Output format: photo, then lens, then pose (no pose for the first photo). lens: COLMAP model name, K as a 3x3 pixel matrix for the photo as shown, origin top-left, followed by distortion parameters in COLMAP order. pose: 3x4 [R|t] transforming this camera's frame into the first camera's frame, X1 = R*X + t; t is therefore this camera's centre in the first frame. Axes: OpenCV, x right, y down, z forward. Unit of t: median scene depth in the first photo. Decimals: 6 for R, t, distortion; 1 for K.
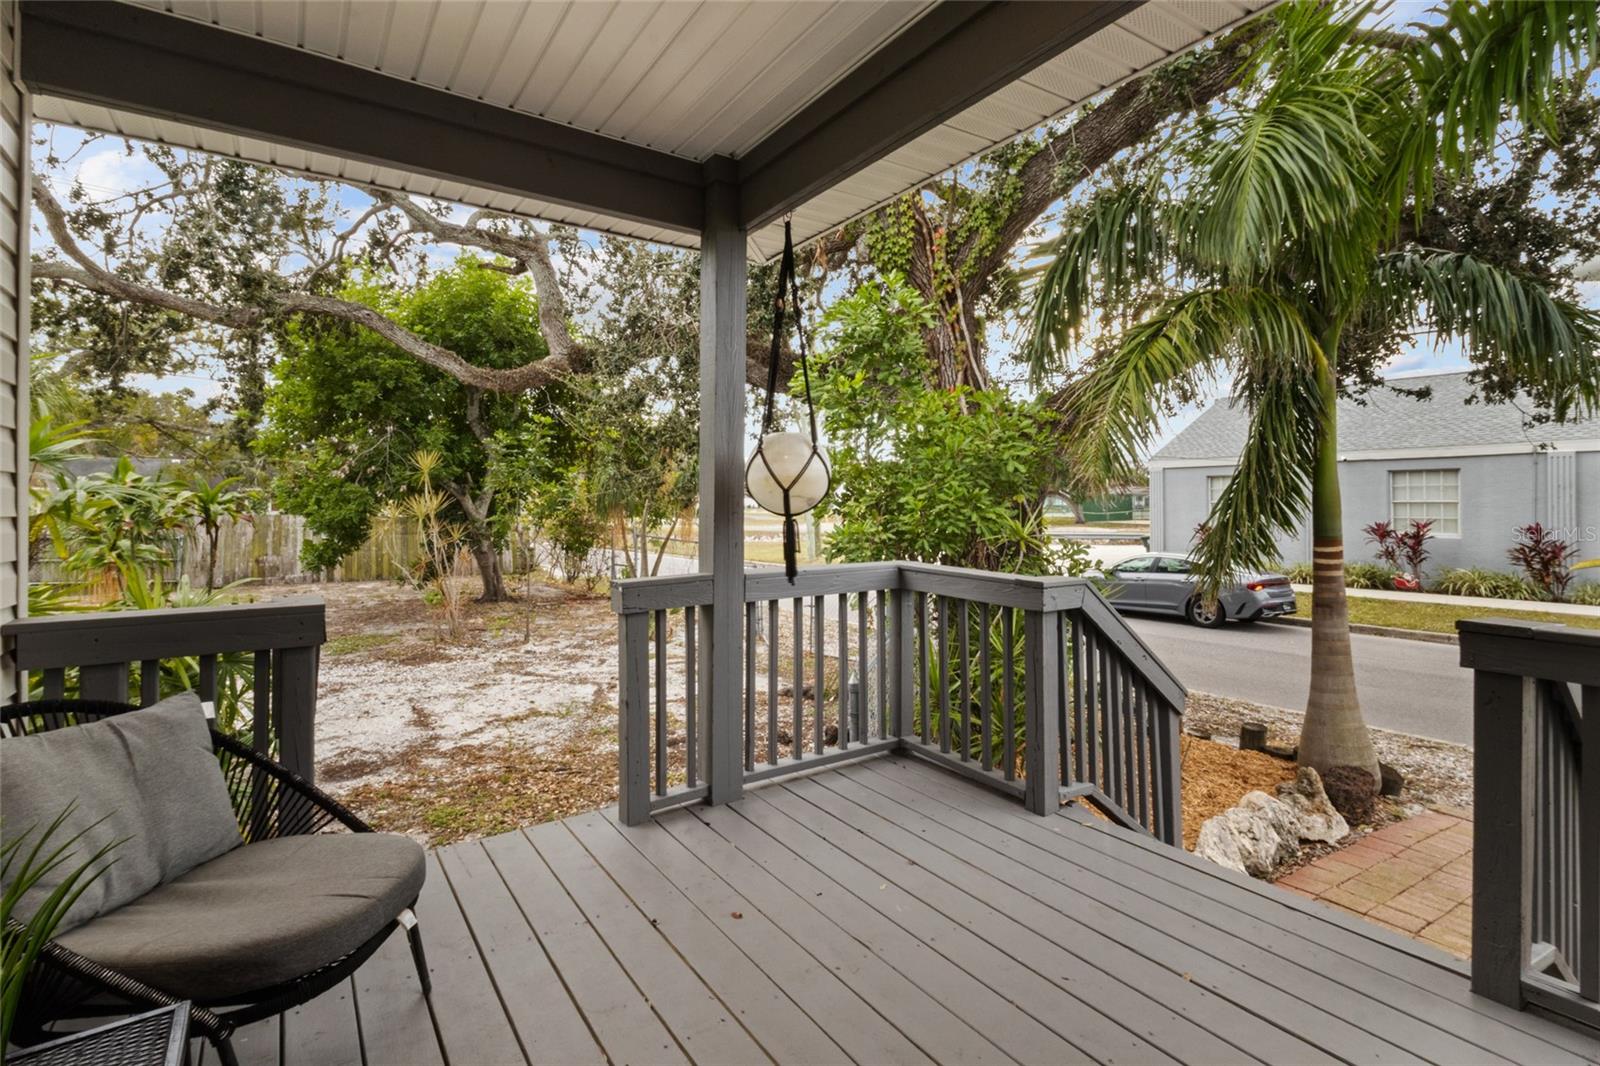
lens RADIAL K [[738.5, 0, 795.1], [0, 738.5, 498.8], [0, 0, 1]] dist [0.003451, 0.002345]
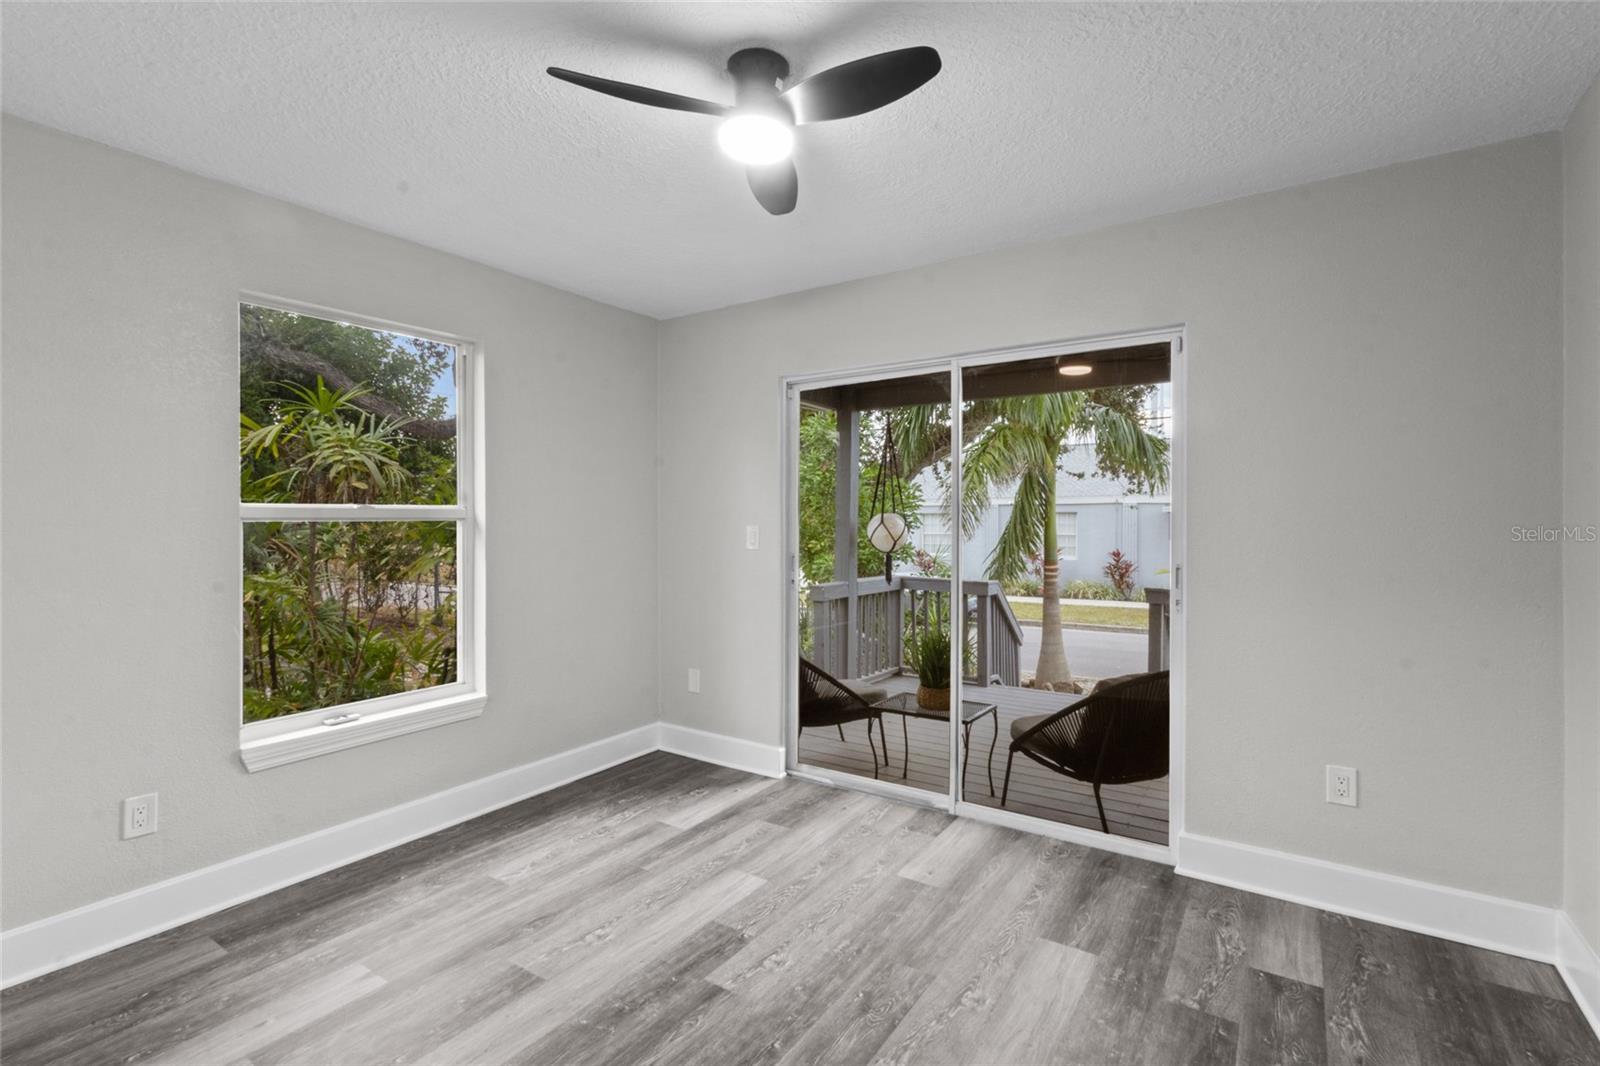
lens RADIAL K [[738.5, 0, 781.9], [0, 738.5, 533.6], [0, 0, 1]] dist [0.003451, 0.002345]
pose [[0.929636, 0.005761, 0.368435, -0.384175], [-0.010115, 0.999900, 0.009887, -0.016856], [-0.368341, -0.012918, 0.929601, -0.301906]]
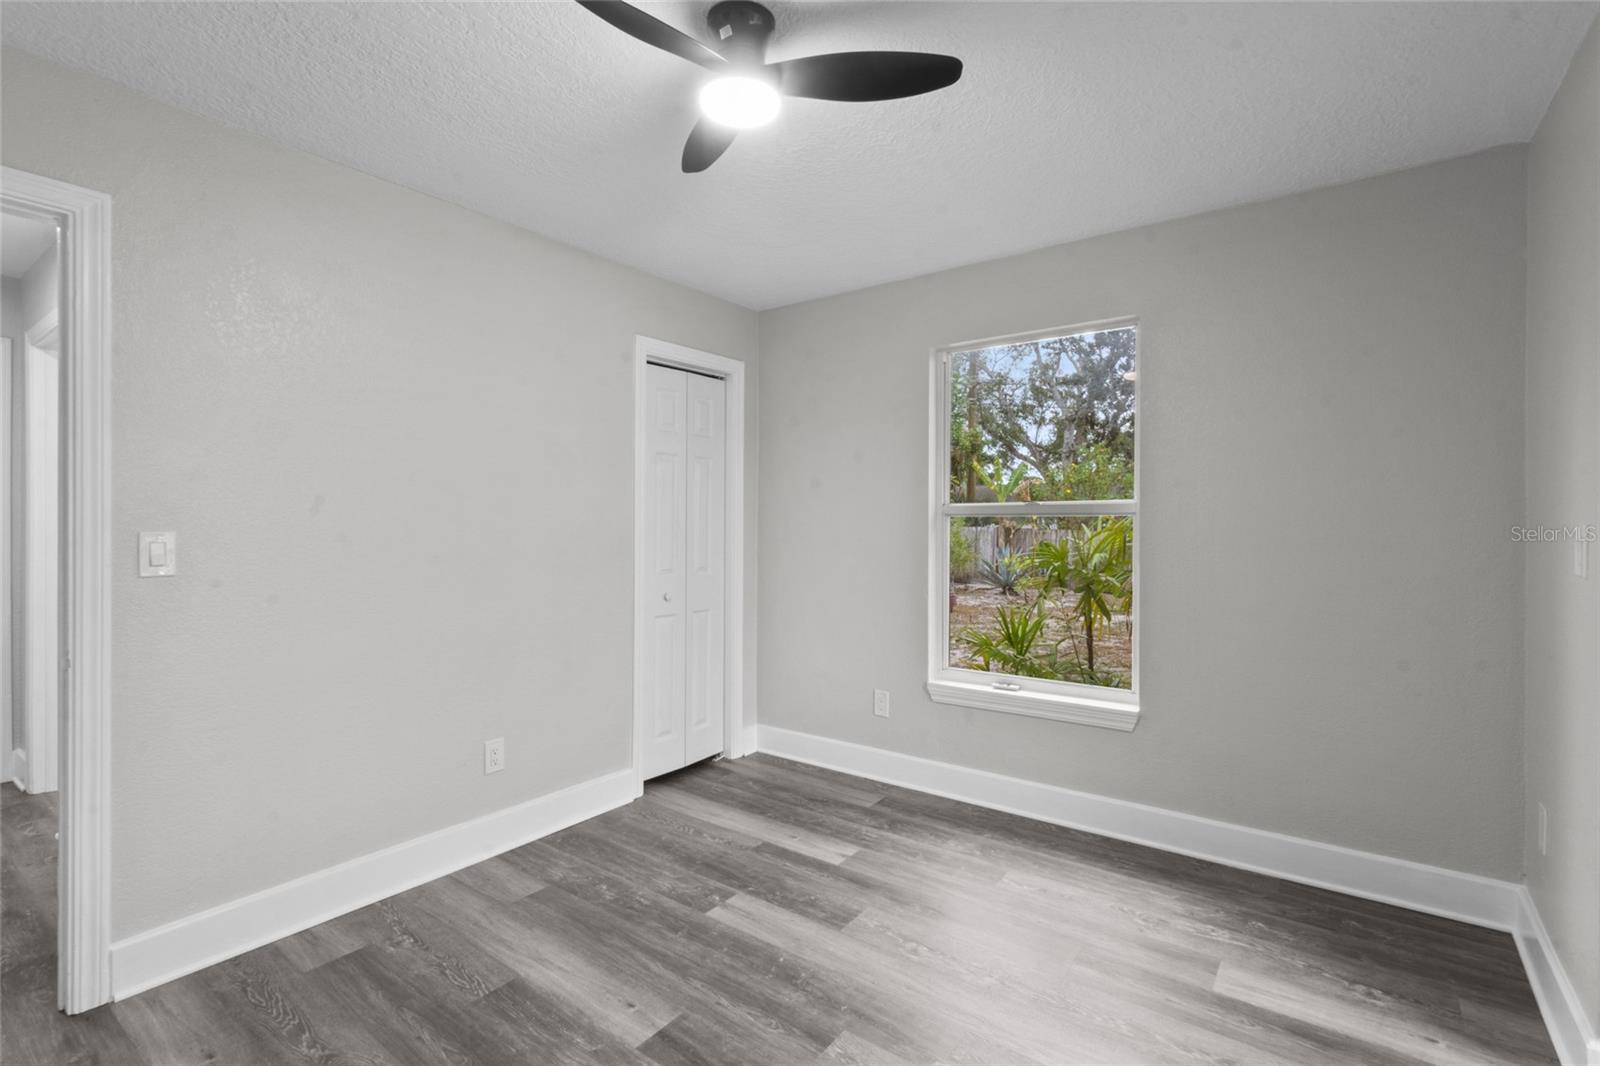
lens RADIAL K [[738.5, 0, 803.7], [0, 738.5, 520.7], [0, 0, 1]] dist [0.003451, 0.002345]
pose [[0.332009, 0.011701, -0.943204, 1.428078], [-0.001232, 0.999928, 0.011971, -0.033819], [0.943276, -0.002812, 0.331999, 0.730218]]
